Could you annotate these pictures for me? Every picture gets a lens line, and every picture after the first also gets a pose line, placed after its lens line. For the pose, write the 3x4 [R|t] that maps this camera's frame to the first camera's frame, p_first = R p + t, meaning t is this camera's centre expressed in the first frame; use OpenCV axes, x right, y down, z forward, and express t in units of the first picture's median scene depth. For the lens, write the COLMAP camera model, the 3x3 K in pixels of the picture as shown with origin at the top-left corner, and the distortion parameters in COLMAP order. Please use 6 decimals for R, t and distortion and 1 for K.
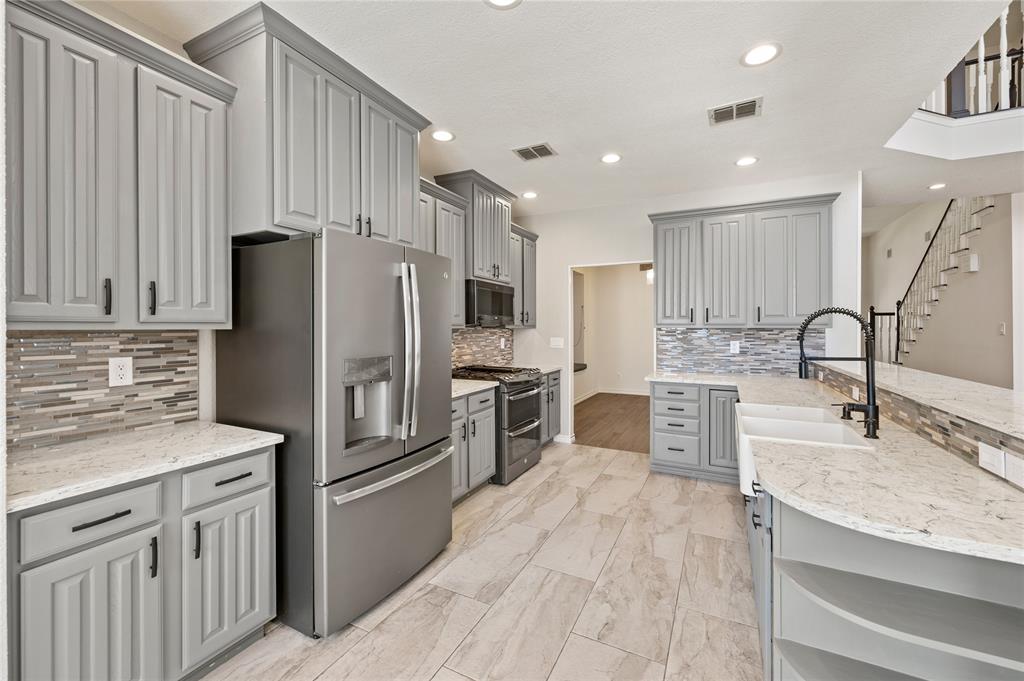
lens RADIAL K [[407.4, 0, 514.7], [0, 407.4, 327.9], [0, 0, 1]] dist [-0.003703, 0.000479]
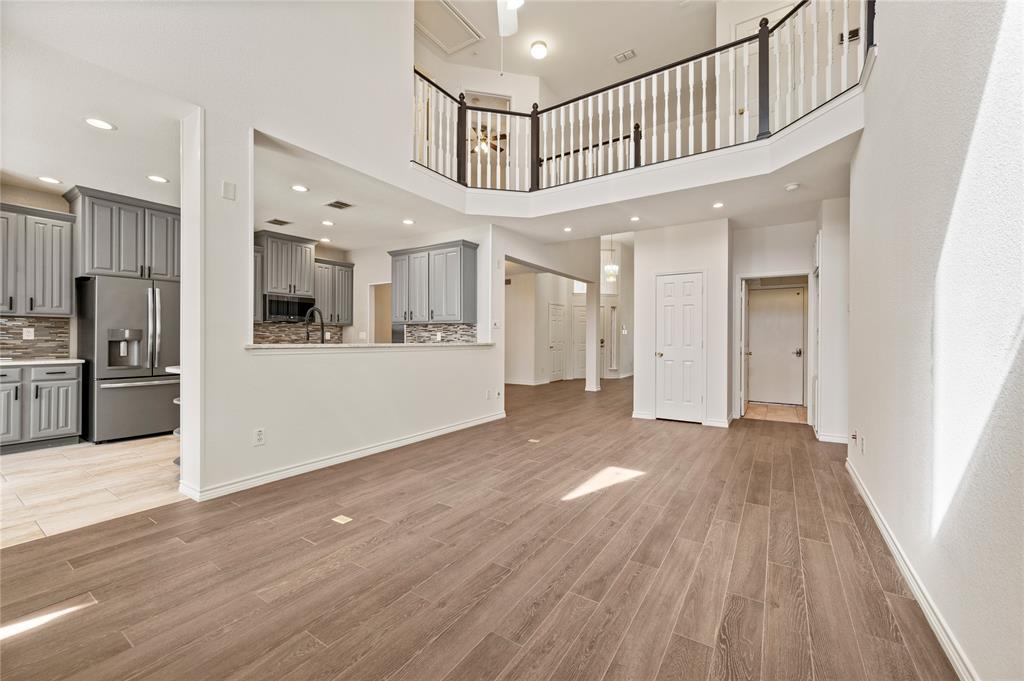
lens RADIAL K [[407.4, 0, 516.2], [0, 407.4, 333.1], [0, 0, 1]] dist [-0.003703, 0.000479]
pose [[0.993599, 0.005168, -0.112847, 1.263589], [-0.006474, 0.999916, -0.011212, 0.062654], [0.112780, 0.011871, 0.993549, -0.625728]]
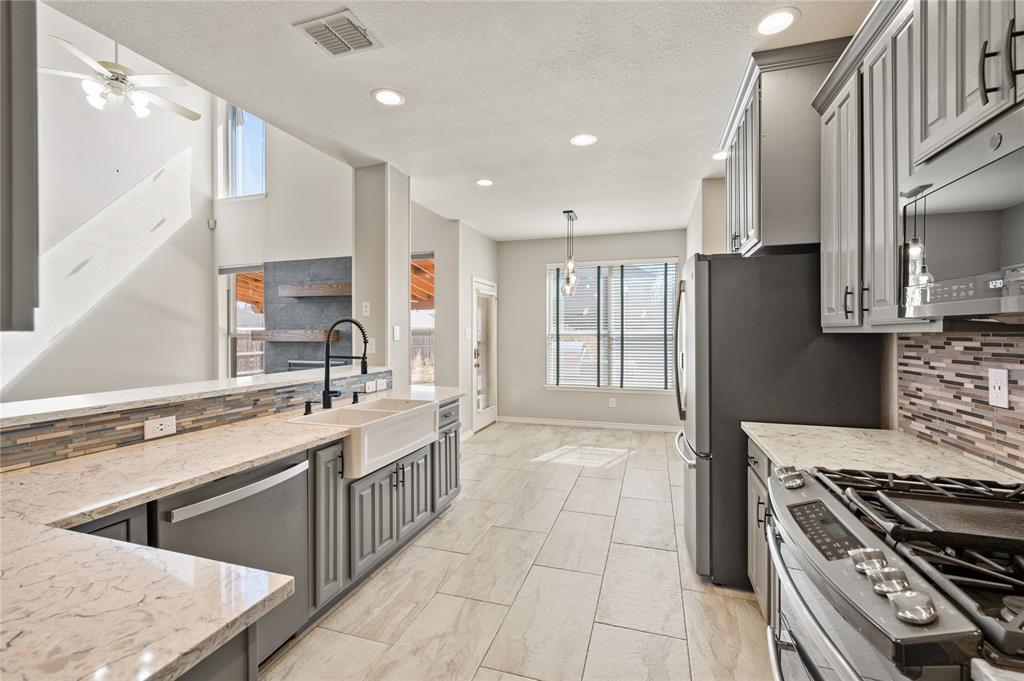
lens RADIAL K [[431.9, 0, 520.4], [0, 431.9, 339.4], [0, 0, 1]] dist [-0.004648, 0.001863]
pose [[-0.985504, 0.005752, -0.169554, 0.289248], [0.003372, 0.999892, 0.014323, 0.002211], [0.169618, 0.013544, -0.985417, 1.454998]]
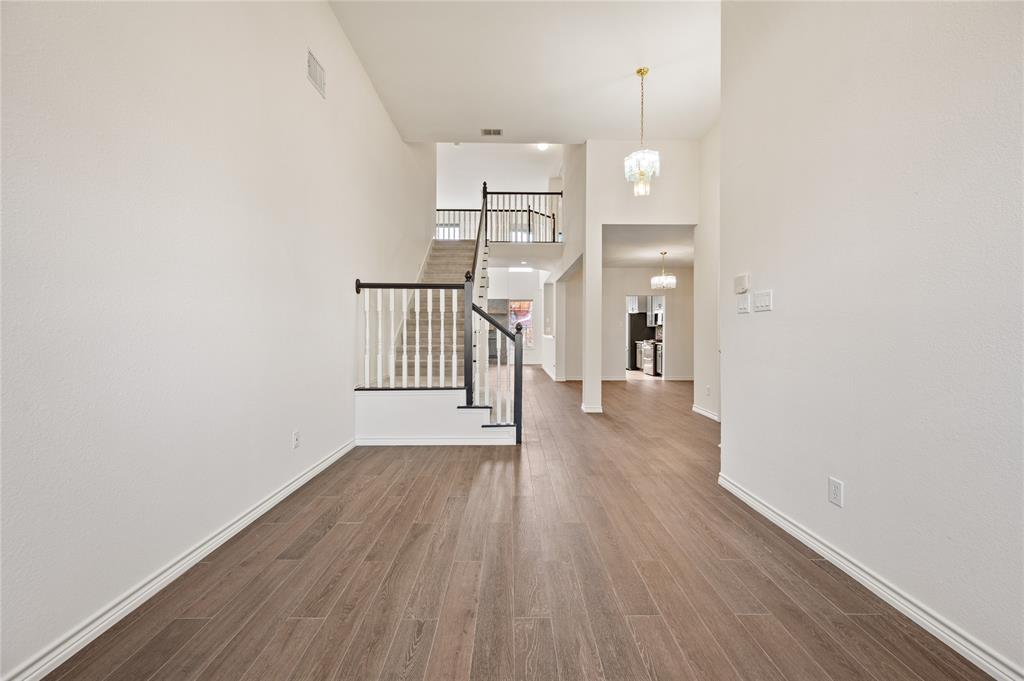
lens RADIAL K [[407.4, 0, 516.9], [0, 407.4, 340.6], [0, 0, 1]] dist [-0.003703, 0.000479]
pose [[-0.881396, 0.001106, -0.472377, 2.704102], [-0.006752, 0.999866, 0.014939, 0.083921], [0.472330, 0.016357, -0.881270, 3.774410]]
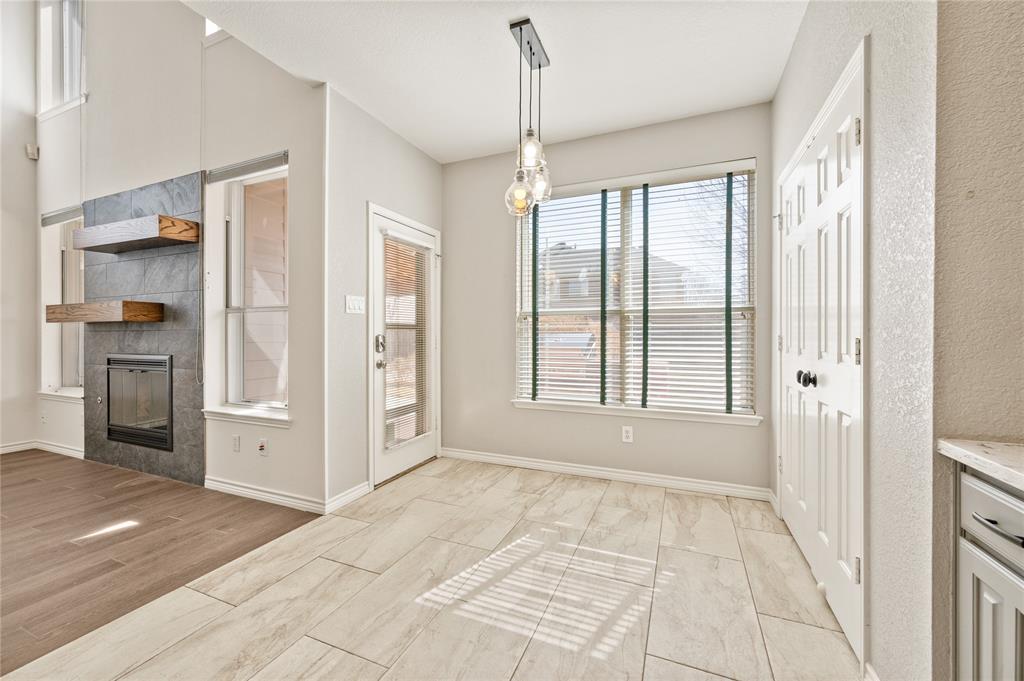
lens RADIAL K [[407.4, 0, 513.3], [0, 407.4, 338.9], [0, 0, 1]] dist [-0.003703, 0.000479]
pose [[-0.997432, 0.003292, -0.071542, -0.084279], [0.002456, 0.999928, 0.011774, 0.064838], [0.071576, 0.011569, -0.997368, 0.618200]]
